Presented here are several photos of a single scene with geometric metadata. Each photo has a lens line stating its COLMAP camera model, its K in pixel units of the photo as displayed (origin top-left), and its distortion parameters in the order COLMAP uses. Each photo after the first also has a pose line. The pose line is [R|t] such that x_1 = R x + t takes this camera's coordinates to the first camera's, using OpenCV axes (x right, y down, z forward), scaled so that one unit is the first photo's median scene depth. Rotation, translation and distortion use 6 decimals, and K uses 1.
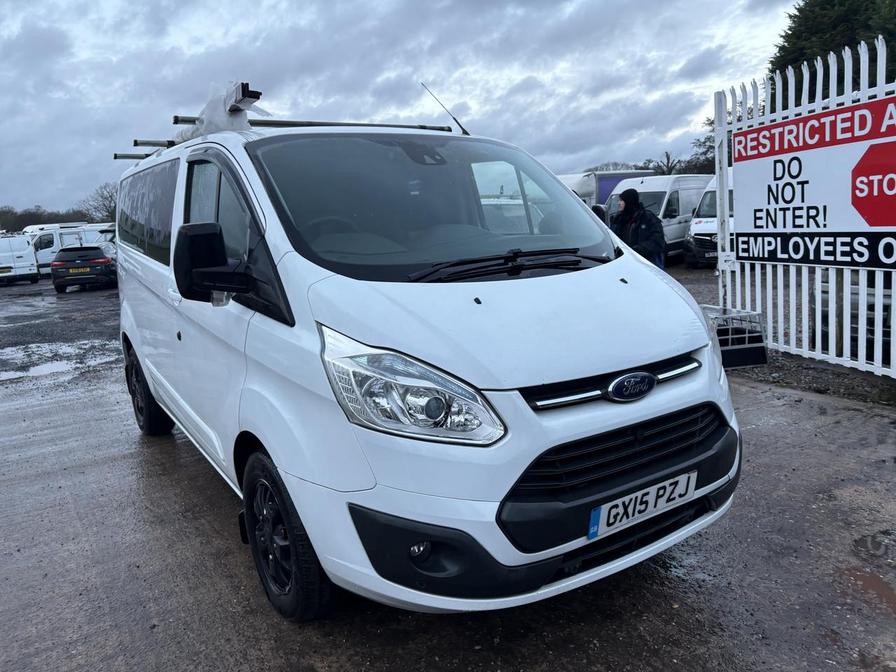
lens RADIAL K [[666.1, 0, 448.0], [0, 666.1, 336.0], [0, 0, 1]] dist [-0.000590, -0.002430]
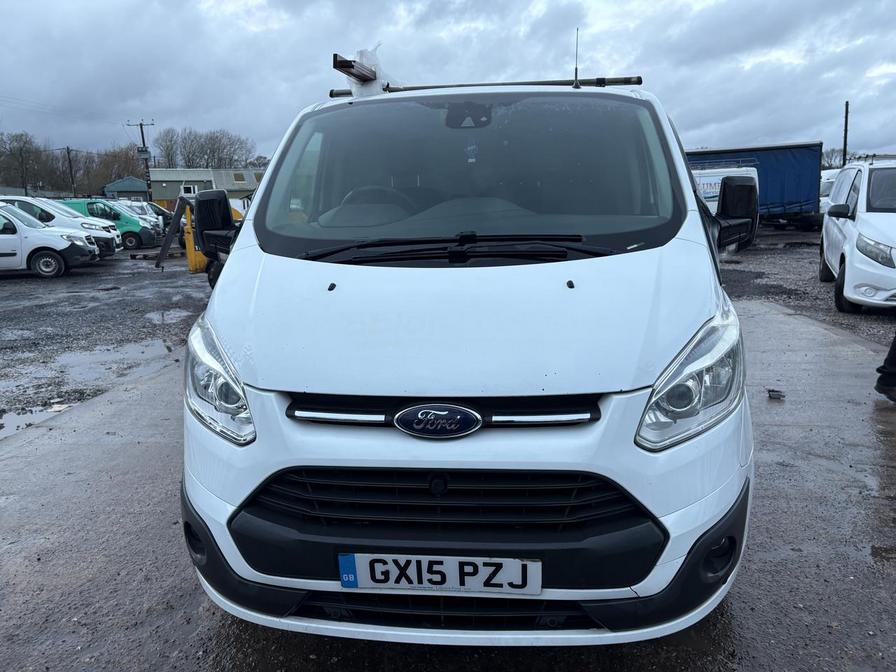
lens RADIAL K [[666.1, 0, 448.0], [0, 666.1, 336.0], [0, 0, 1]] dist [-0.000590, -0.002430]
pose [[0.778151, 0.159340, -0.607530, 0.736623], [-0.124528, 0.987222, 0.099424, -0.098807], [0.615609, -0.001713, 0.788050, 0.407142]]
